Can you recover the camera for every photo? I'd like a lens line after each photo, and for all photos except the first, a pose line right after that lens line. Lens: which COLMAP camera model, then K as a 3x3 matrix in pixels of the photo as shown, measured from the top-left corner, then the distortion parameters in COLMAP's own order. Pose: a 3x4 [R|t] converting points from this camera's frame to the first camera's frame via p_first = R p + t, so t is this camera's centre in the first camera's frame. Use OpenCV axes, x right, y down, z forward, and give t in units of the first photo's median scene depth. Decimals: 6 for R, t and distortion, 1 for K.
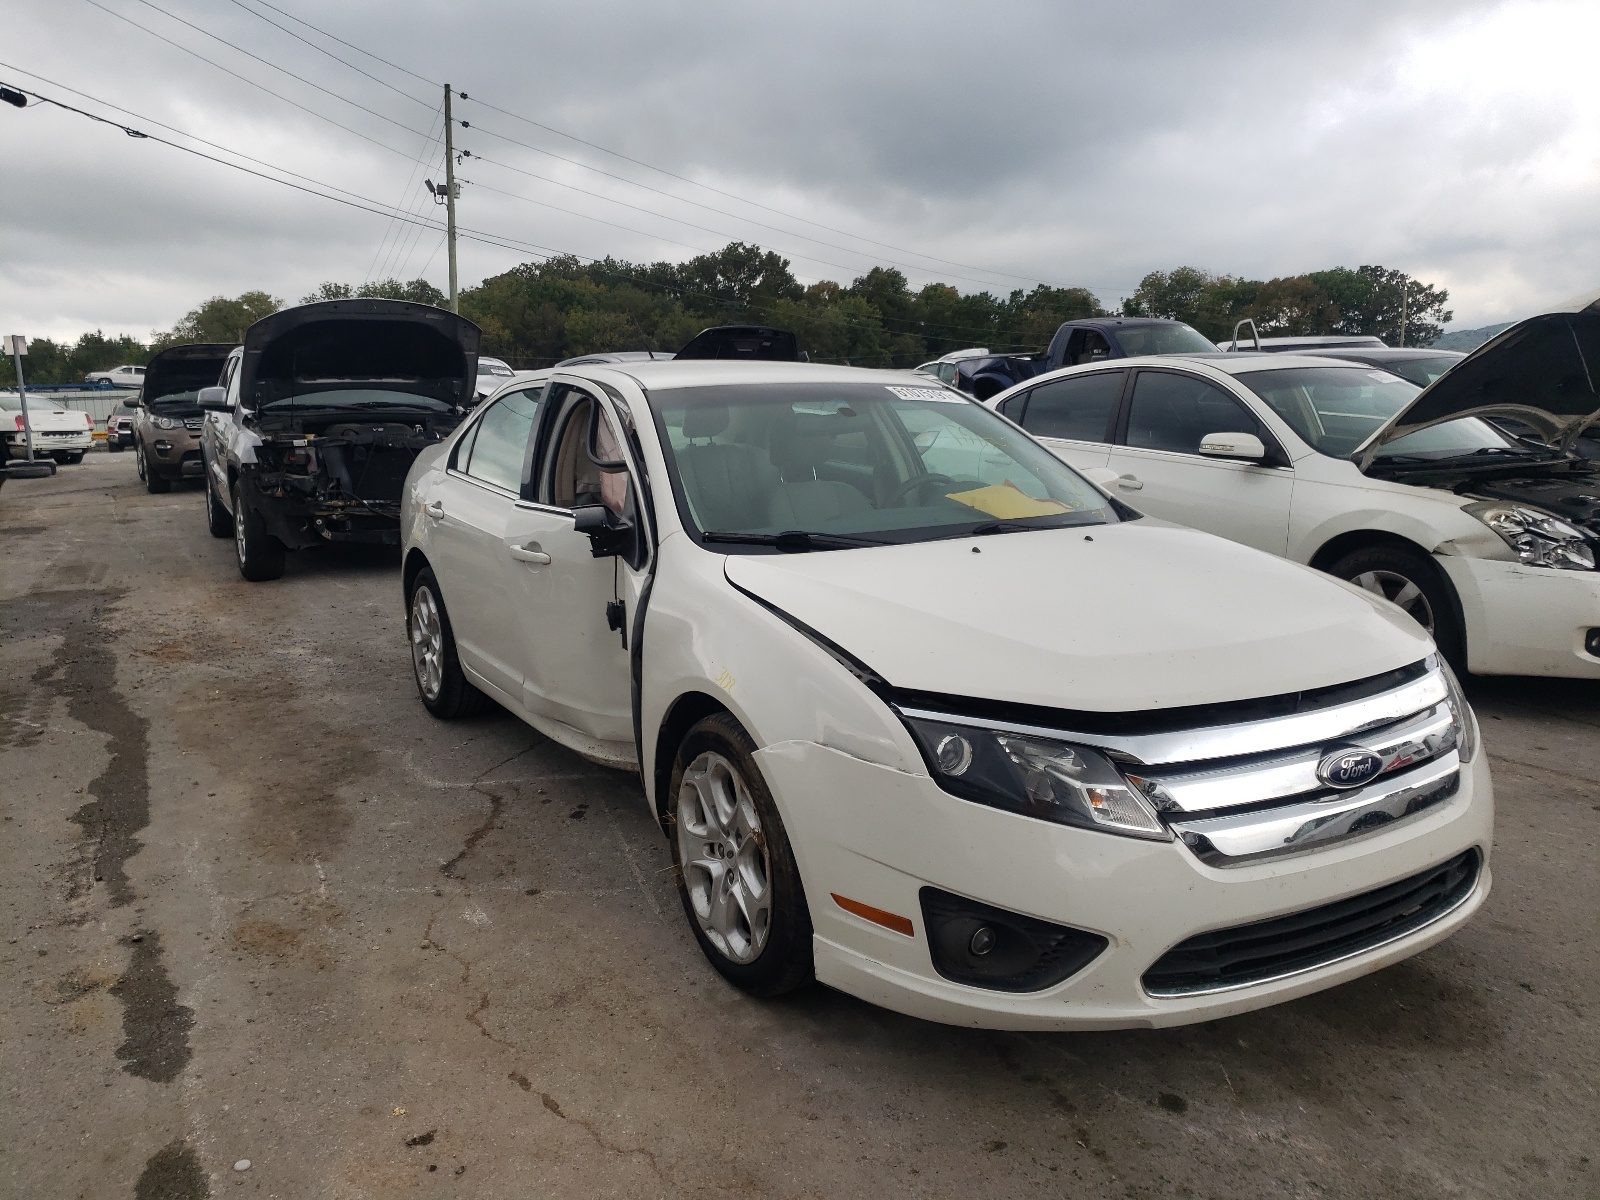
lens RADIAL K [[1188.9, 0, 800.0], [0, 1188.9, 600.0], [0, 0, 1]] dist [-0.003653, 0.005432]
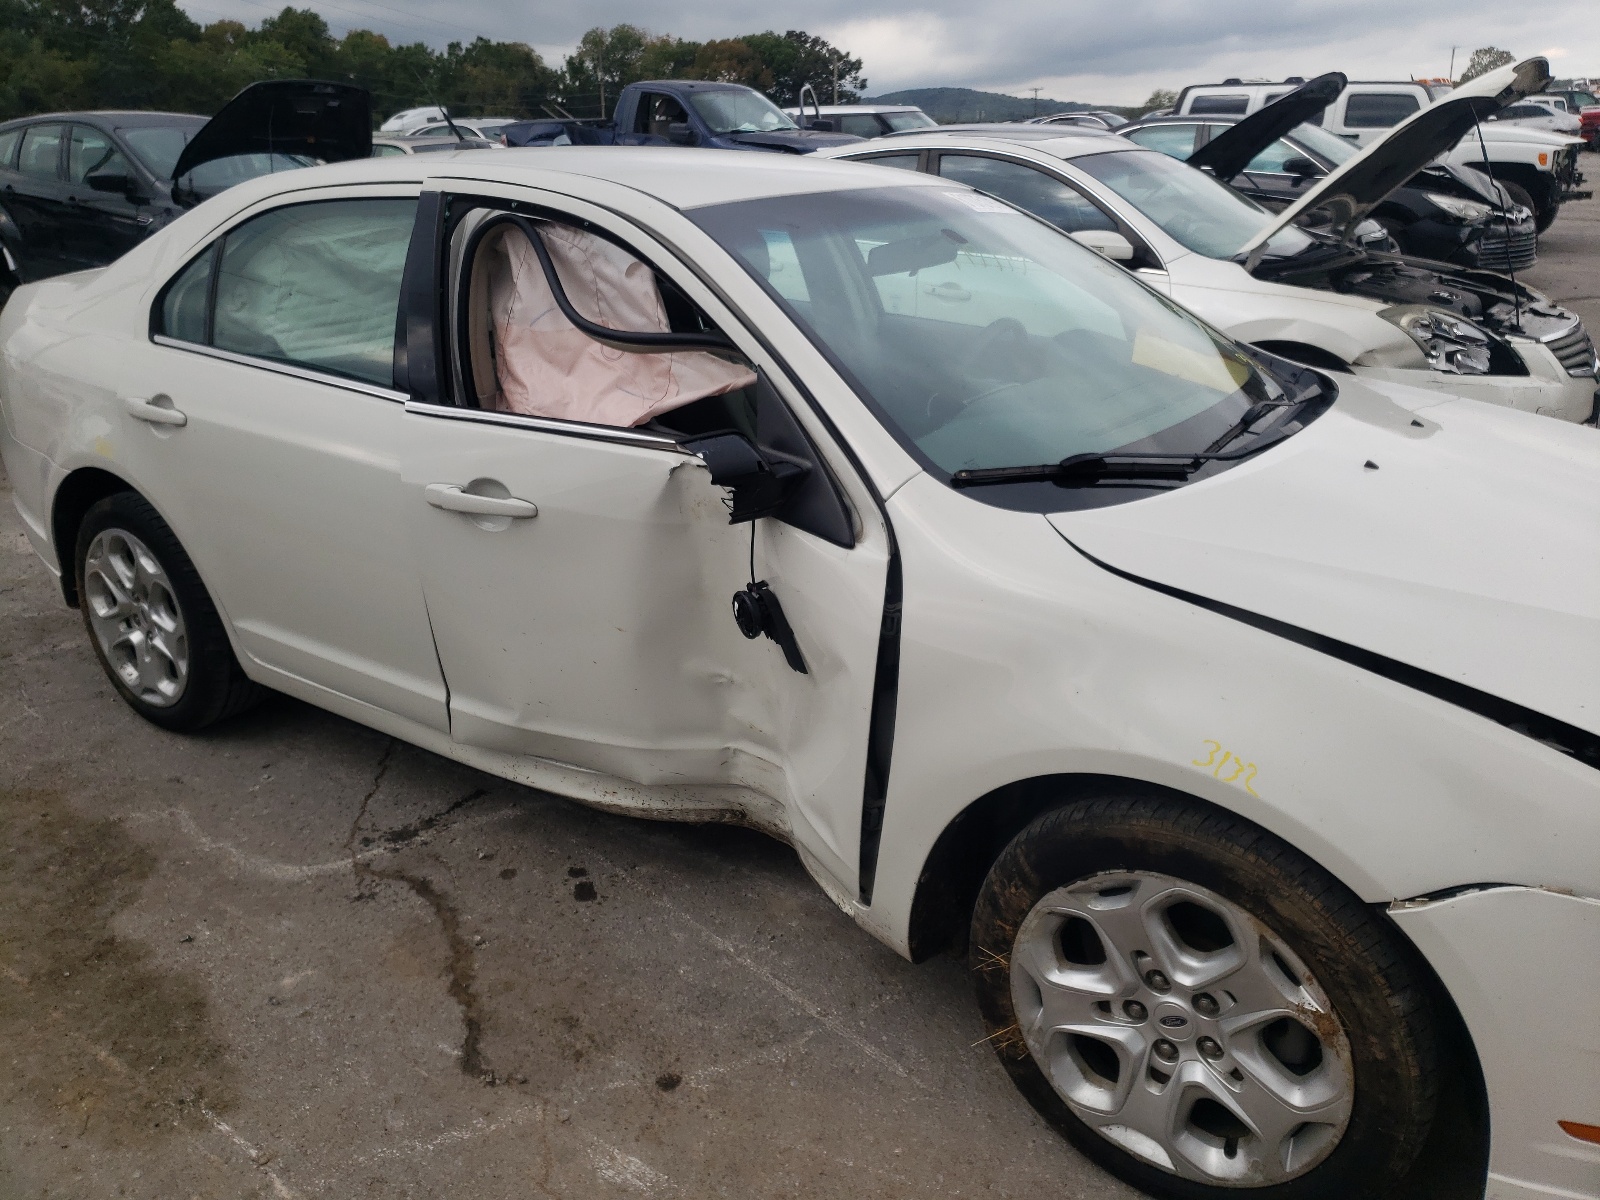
lens RADIAL K [[1172.8, 0, 799.5], [0, 1172.8, 571.0], [0, 0, 1]] dist [0.005613, 0.009579]
pose [[0.905885, -0.139472, 0.399901, -0.255810], [0.071395, 0.980997, 0.180410, -0.078009], [-0.417464, -0.134880, 0.898628, 0.328385]]
